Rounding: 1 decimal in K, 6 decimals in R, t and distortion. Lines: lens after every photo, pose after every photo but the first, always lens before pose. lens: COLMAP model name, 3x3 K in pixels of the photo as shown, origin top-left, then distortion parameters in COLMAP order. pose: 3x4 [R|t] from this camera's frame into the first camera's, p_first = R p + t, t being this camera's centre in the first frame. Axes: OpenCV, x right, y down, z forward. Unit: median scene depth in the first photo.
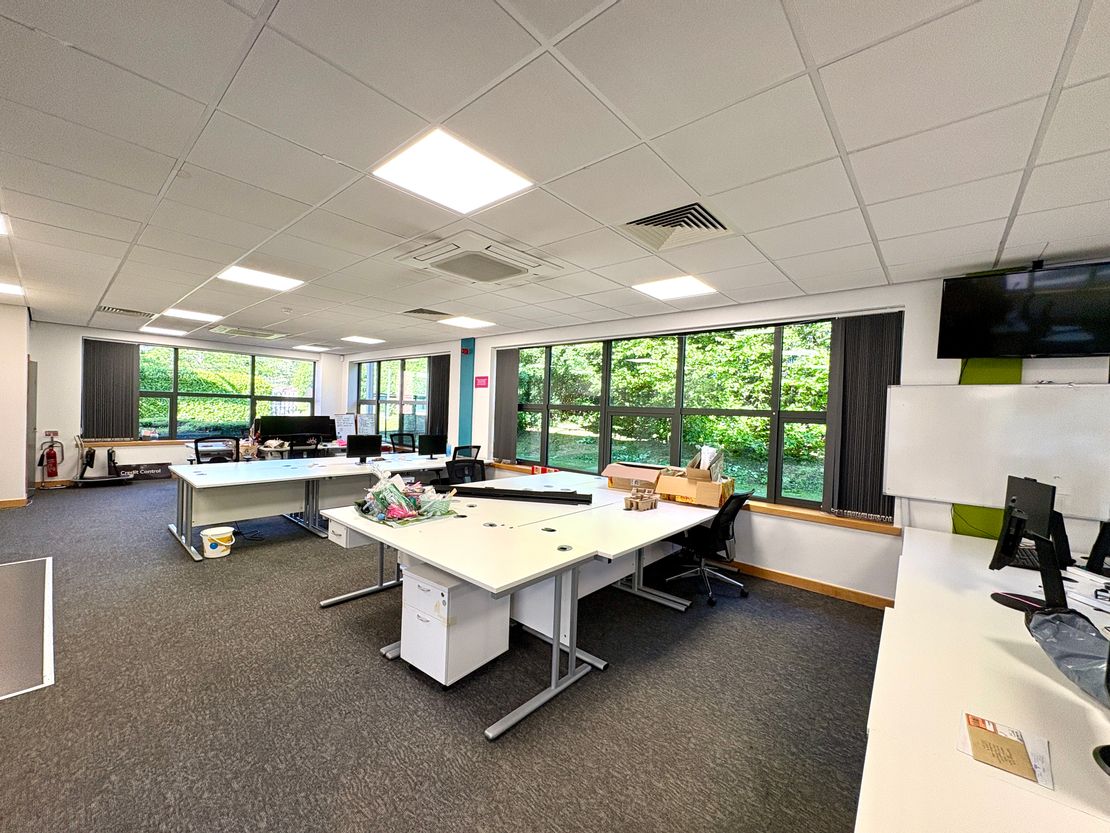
lens RADIAL K [[442.1, 0, 552.9], [0, 442.1, 418.8], [0, 0, 1]] dist [-0.002653, -0.000616]
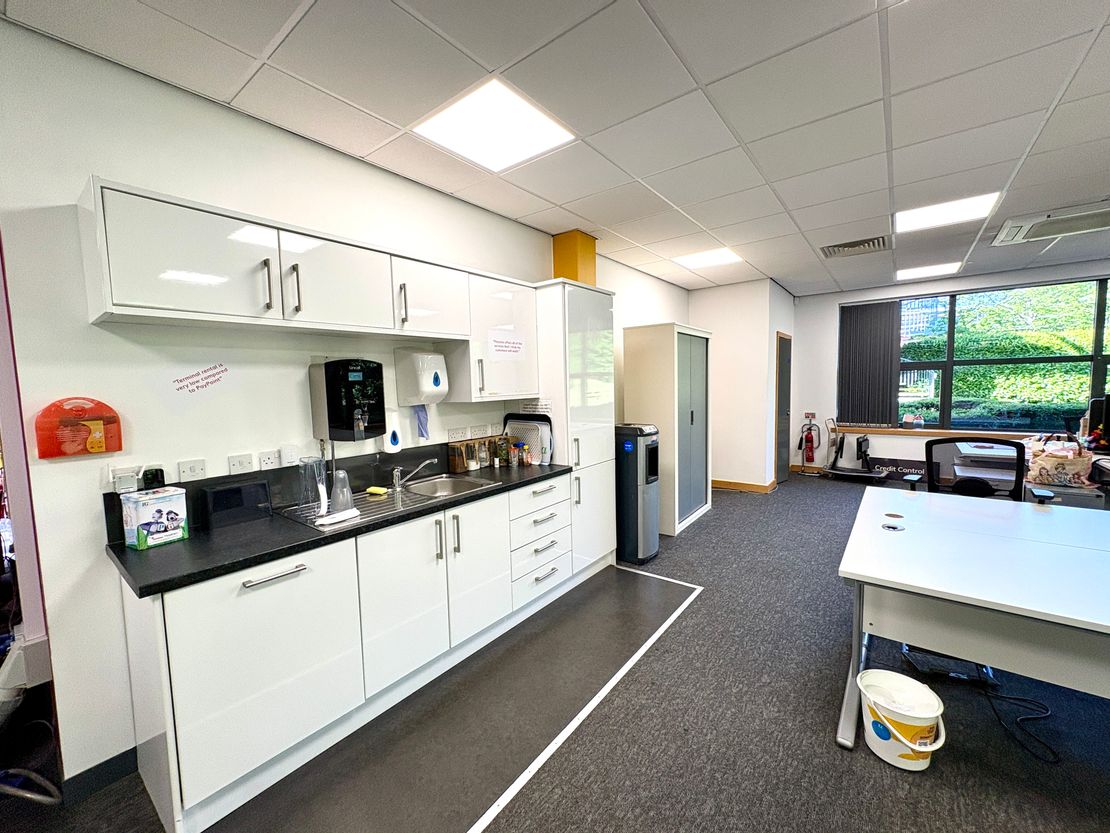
lens RADIAL K [[442.1, 0, 553.3], [0, 442.1, 417.0], [0, 0, 1]] dist [-0.002653, -0.000616]
pose [[0.056343, 0.040864, -0.997575, -0.229543], [0.006261, 0.999128, 0.041281, -0.004878], [0.998392, -0.008572, 0.056038, 0.389204]]
